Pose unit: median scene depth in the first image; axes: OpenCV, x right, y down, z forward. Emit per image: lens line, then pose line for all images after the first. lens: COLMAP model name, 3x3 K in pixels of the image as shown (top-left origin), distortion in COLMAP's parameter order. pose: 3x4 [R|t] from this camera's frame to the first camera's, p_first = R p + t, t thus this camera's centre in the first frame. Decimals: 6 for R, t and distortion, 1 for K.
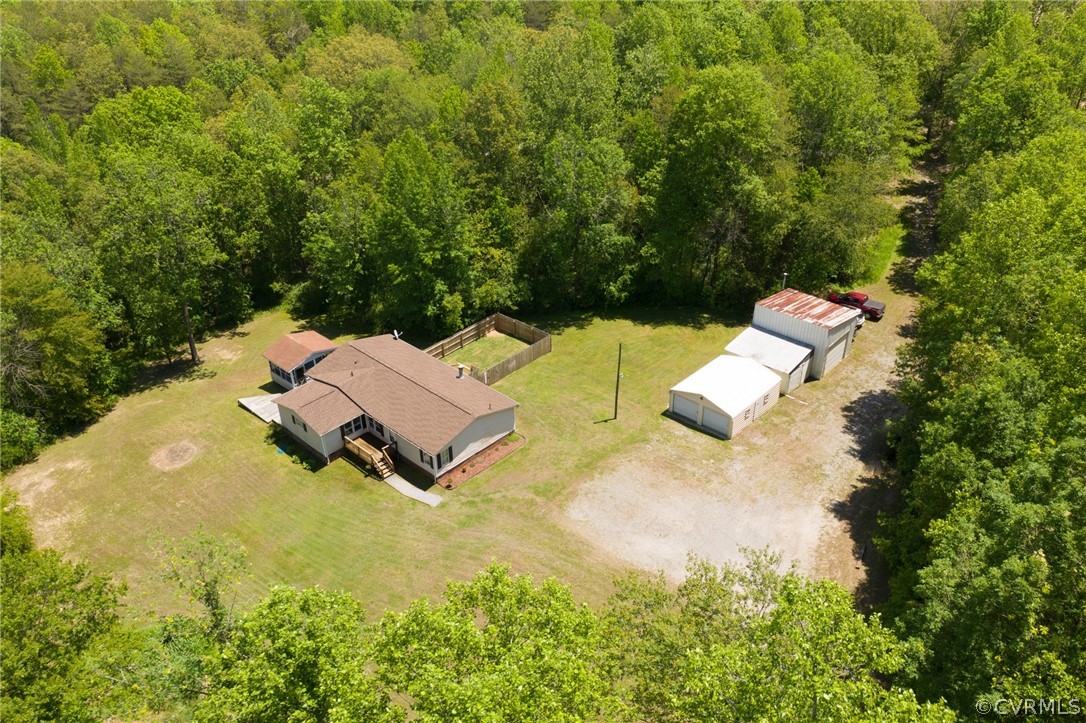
lens RADIAL K [[868.0, 0, 543.0], [0, 868.0, 361.5], [0, 0, 1]] dist [-0.001968, 0.002529]
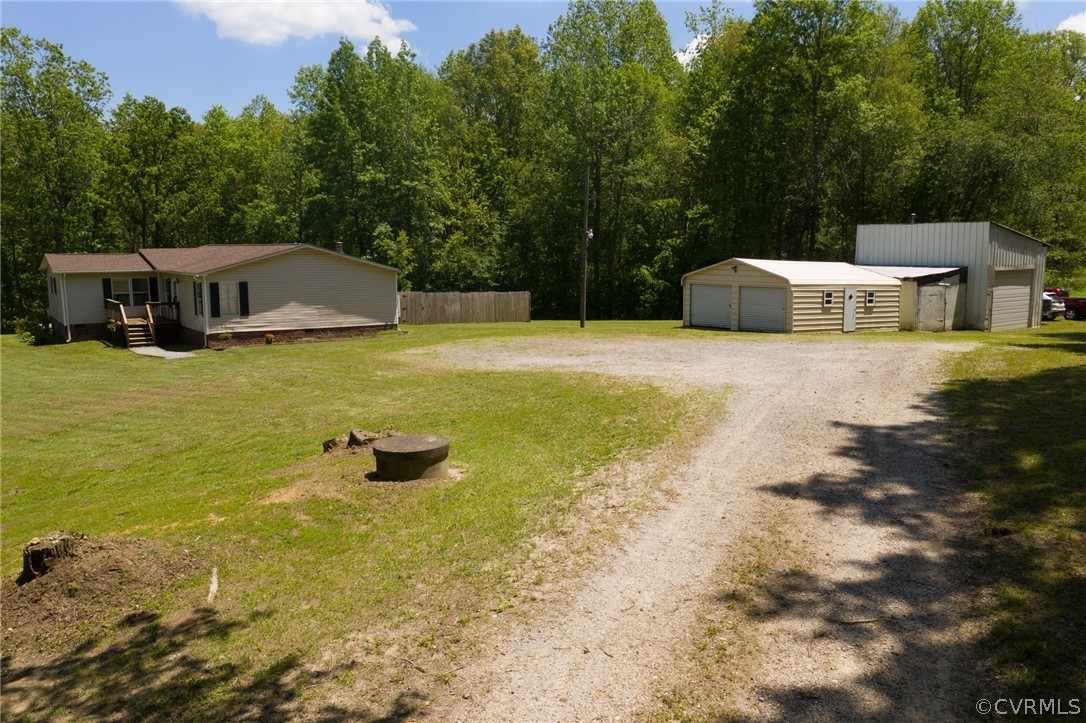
lens RADIAL K [[868.0, 0, 543.0], [0, 868.0, 361.5], [0, 0, 1]] dist [-0.001968, 0.002529]
pose [[0.979045, 0.041338, -0.199406, 0.170111], [-0.118431, 0.912148, -0.392377, 0.304302], [0.165668, 0.407770, 0.897930, 0.510348]]
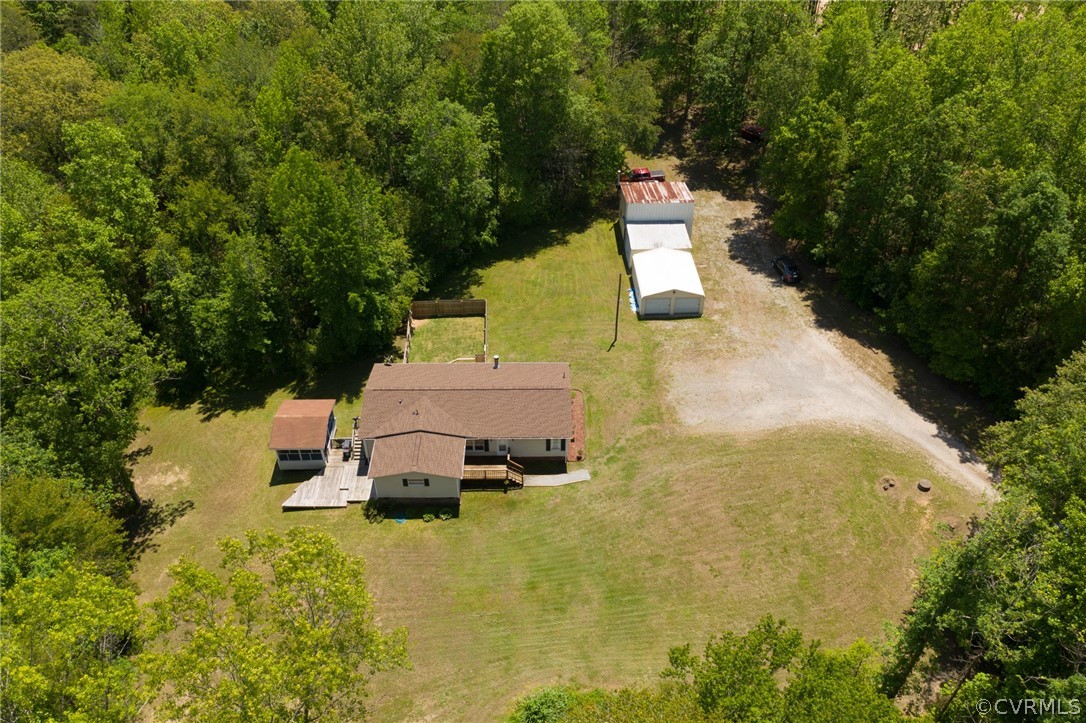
lens RADIAL K [[868.0, 0, 543.0], [0, 868.0, 361.5], [0, 0, 1]] dist [-0.001968, 0.002529]
pose [[0.721294, -0.429660, 0.543256, -0.605681], [0.358074, 0.902711, 0.238529, -0.210649], [-0.592890, 0.022477, 0.804970, 0.154709]]
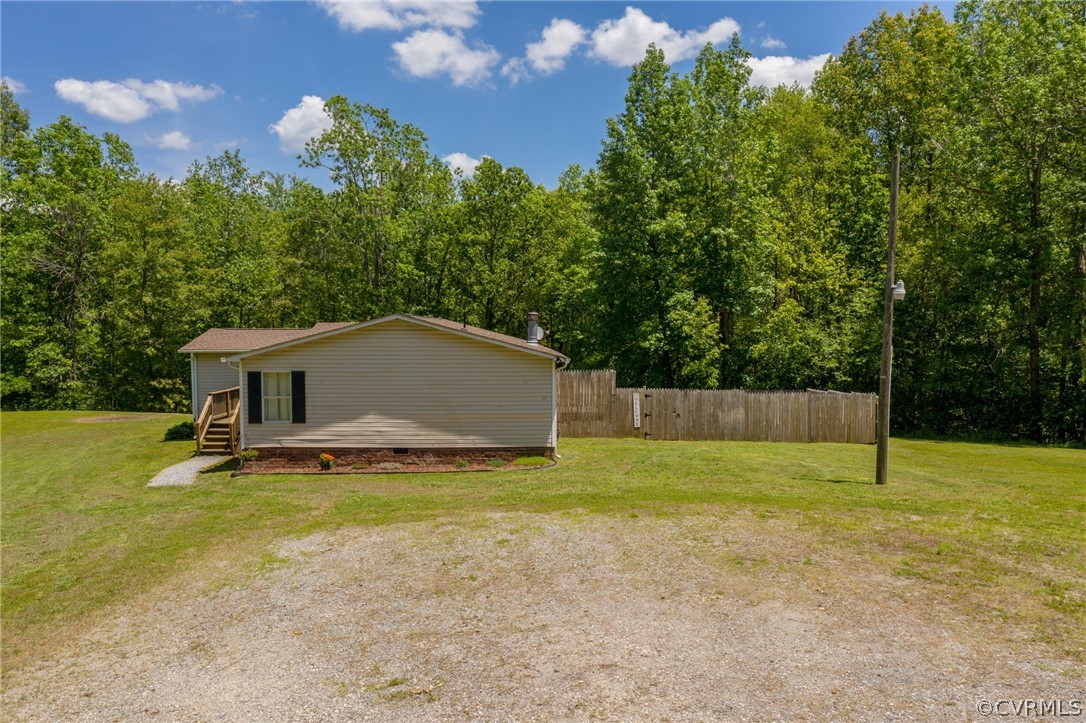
lens RADIAL K [[868.0, 0, 543.0], [0, 868.0, 361.5], [0, 0, 1]] dist [-0.001968, 0.002529]
pose [[0.722463, 0.043963, -0.690011, 0.190927], [-0.370338, 0.867351, -0.332493, 0.159896], [0.583864, 0.495752, 0.642910, 0.750919]]
